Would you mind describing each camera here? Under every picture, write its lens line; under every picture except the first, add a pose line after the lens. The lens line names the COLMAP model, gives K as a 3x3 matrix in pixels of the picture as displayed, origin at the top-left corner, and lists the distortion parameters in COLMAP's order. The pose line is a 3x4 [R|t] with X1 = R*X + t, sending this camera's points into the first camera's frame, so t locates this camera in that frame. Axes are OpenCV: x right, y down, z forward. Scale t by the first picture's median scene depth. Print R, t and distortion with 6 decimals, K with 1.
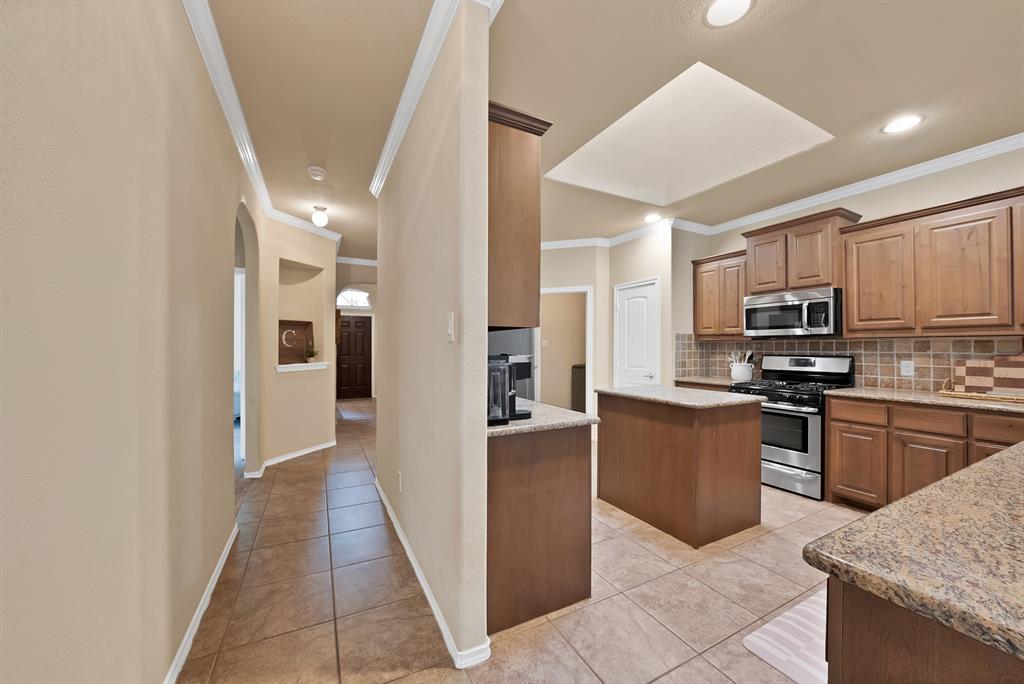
lens RADIAL K [[368.9, 0, 507.9], [0, 368.9, 345.7], [0, 0, 1]] dist [-0.027846, 0.004885]
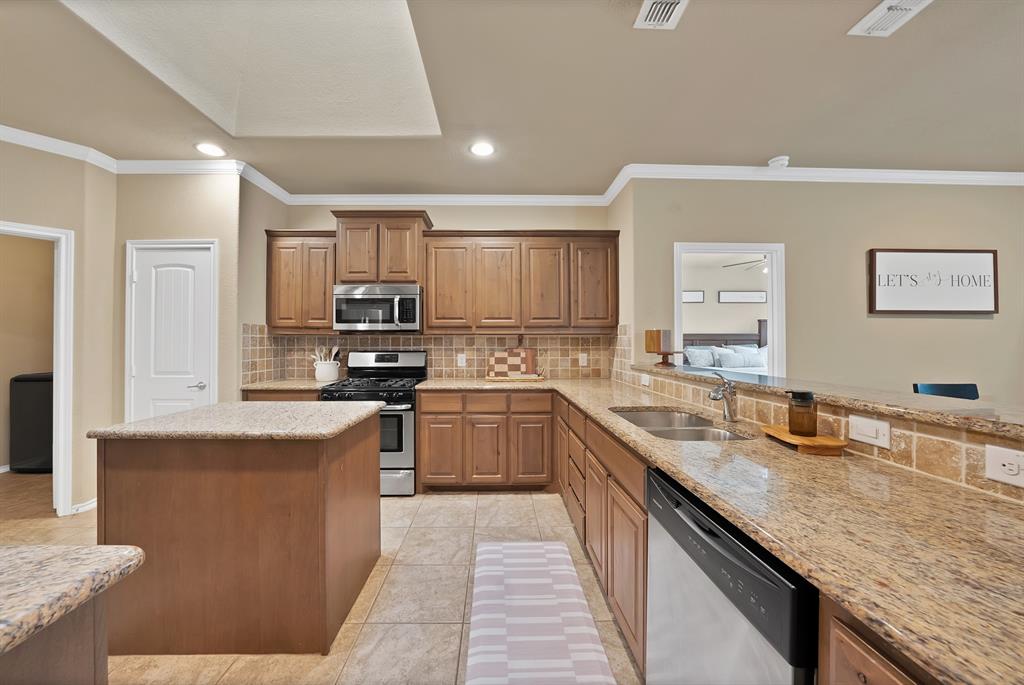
lens RADIAL K [[368.9, 0, 500.6], [0, 368.9, 340.4], [0, 0, 1]] dist [-0.027846, 0.004885]
pose [[0.440683, 0.004602, 0.897651, 0.052471], [-0.003126, 0.999989, -0.003592, 0.000267], [-0.897658, -0.001223, 0.440692, 0.310656]]
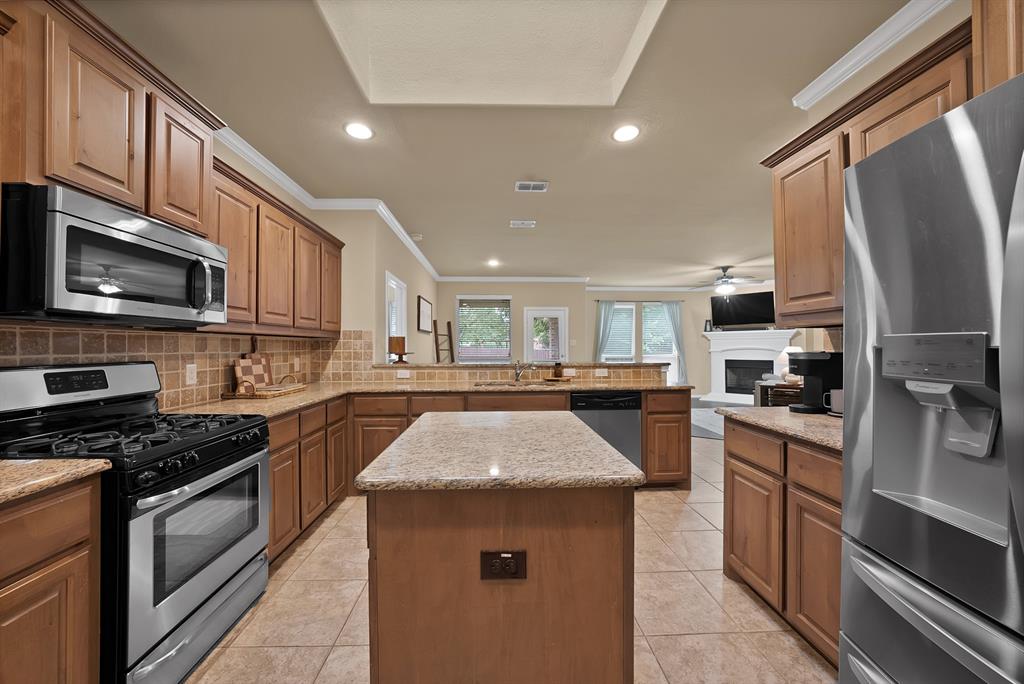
lens RADIAL K [[368.9, 0, 507.8], [0, 368.9, 341.8], [0, 0, 1]] dist [-0.027846, 0.004885]
pose [[-0.908413, 0.006324, 0.418026, 0.198121], [-0.000717, 0.999861, -0.016684, 0.007277], [-0.418073, -0.015456, -0.908282, 1.301588]]
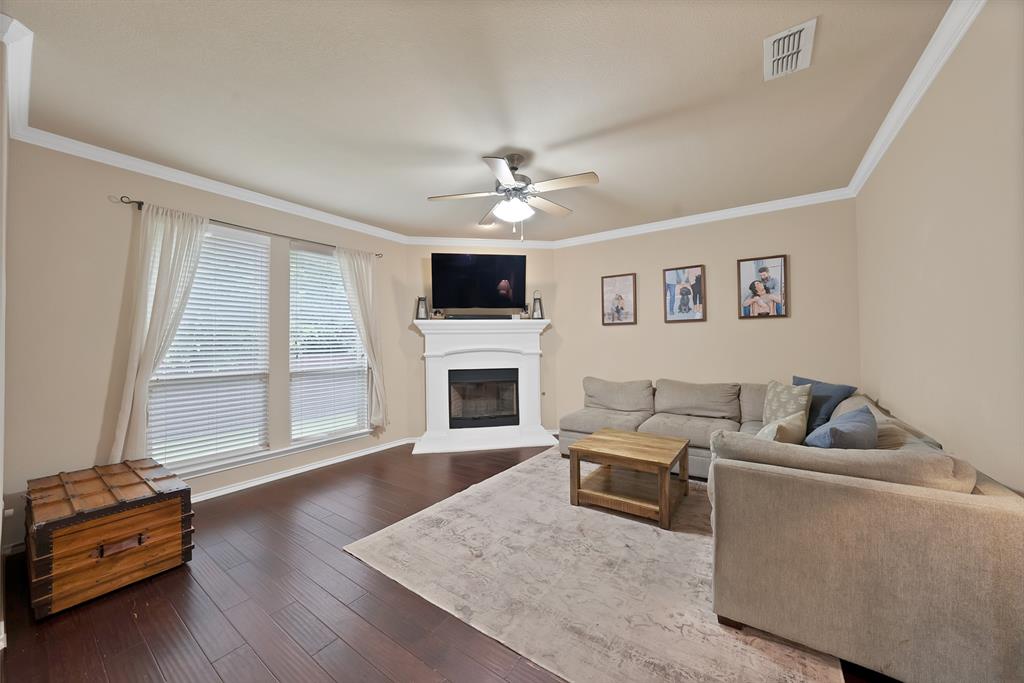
lens RADIAL K [[368.9, 0, 509.4], [0, 368.9, 334.5], [0, 0, 1]] dist [-0.027846, 0.004885]
pose [[-0.879369, 0.001043, -0.476140, 0.379445], [0.014182, 0.999611, -0.024002, -0.014576], [0.475930, -0.027859, -0.879042, -0.377807]]
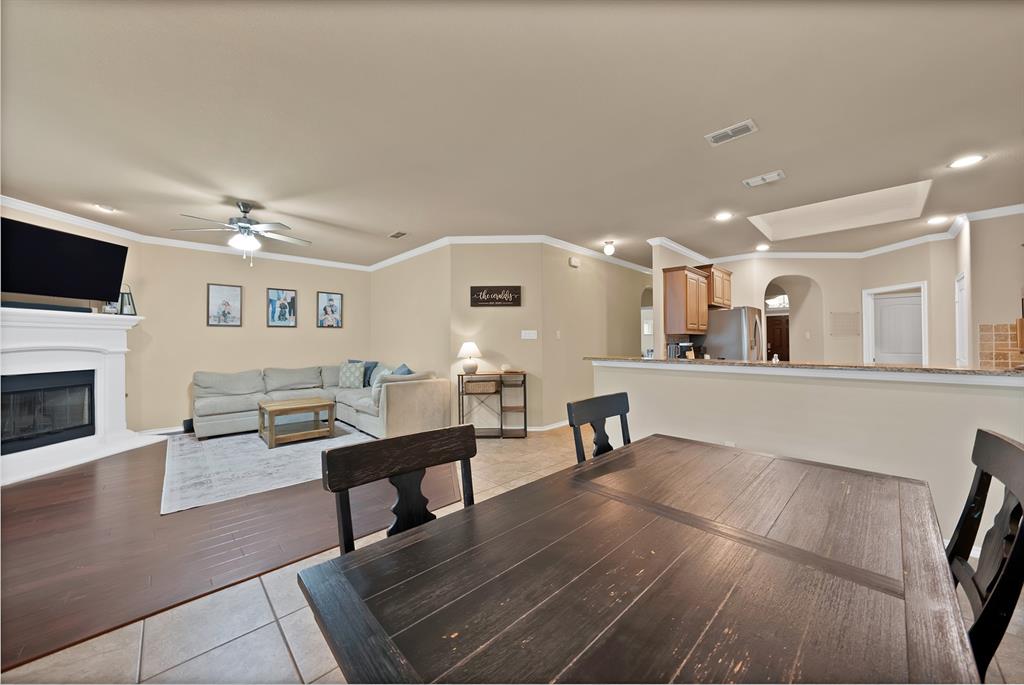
lens RADIAL K [[368.9, 0, 510.6], [0, 368.9, 337.4], [0, 0, 1]] dist [-0.027846, 0.004885]
pose [[0.293152, -0.014094, -0.955962, 1.352612], [0.008045, 0.999892, -0.012275, 0.002652], [0.956032, -0.004092, 0.293234, -0.663096]]
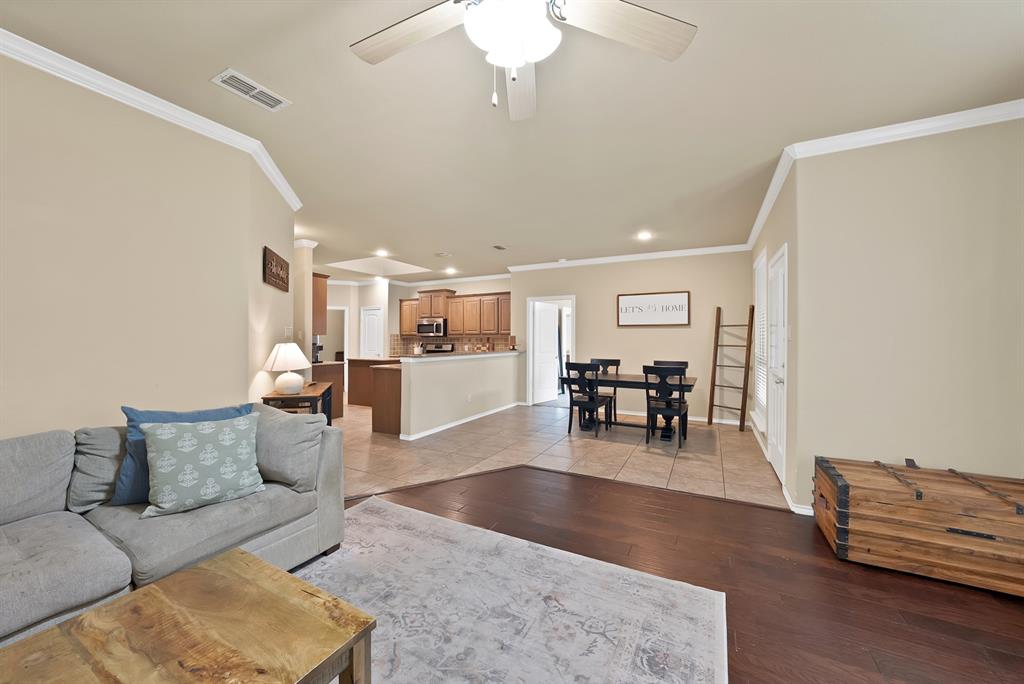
lens RADIAL K [[368.9, 0, 513.1], [0, 368.9, 342.9], [0, 0, 1]] dist [-0.027846, 0.004885]
pose [[0.808804, -0.002819, 0.588071, -0.270851], [-0.002397, 0.999964, 0.008090, -0.003276], [-0.588073, -0.007953, 0.808769, -1.449319]]
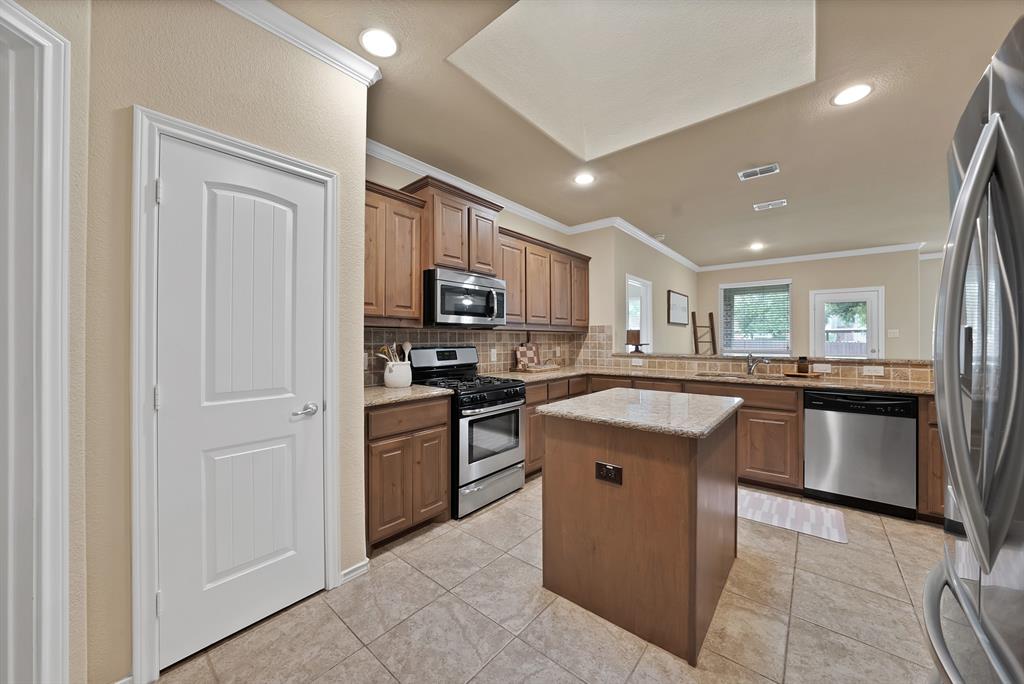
lens RADIAL K [[368.9, 0, 505.5], [0, 368.9, 336.8], [0, 0, 1]] dist [-0.027846, 0.004885]
pose [[-0.379511, 0.004861, 0.925174, -0.079934], [-0.003654, 0.999971, -0.006753, 0.007601], [-0.925180, -0.005943, -0.379482, 1.343223]]
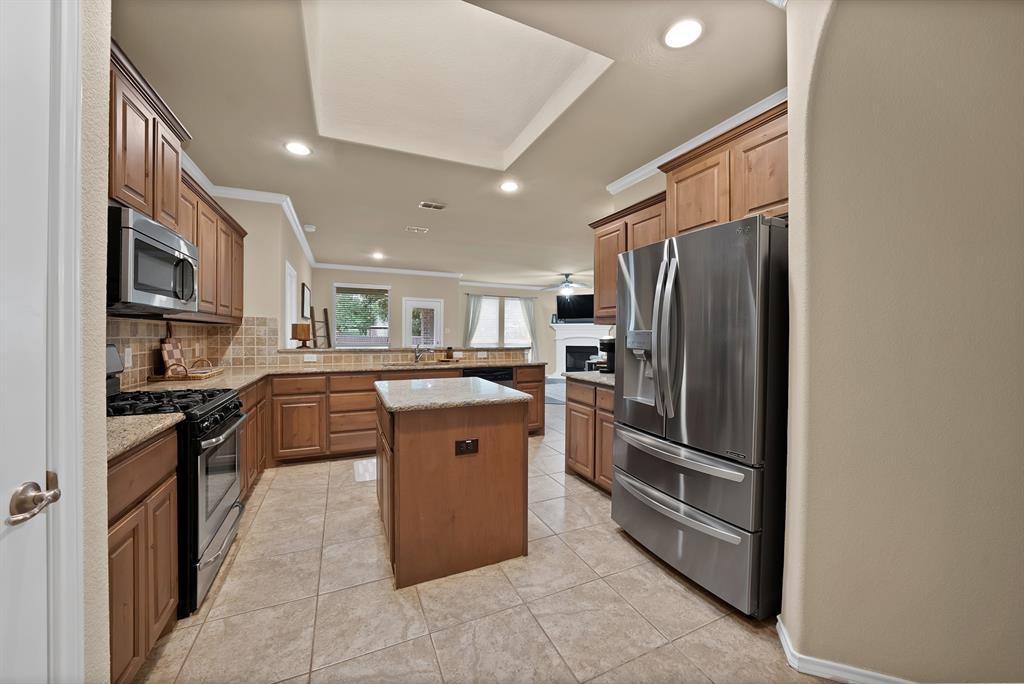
lens RADIAL K [[368.9, 0, 511.9], [0, 368.9, 334.3], [0, 0, 1]] dist [-0.027846, 0.004885]
pose [[-0.999152, -0.007712, 0.040446, 0.235089], [-0.007964, 0.999950, -0.006086, 0.009721], [-0.040397, -0.006403, -0.999163, 1.617622]]
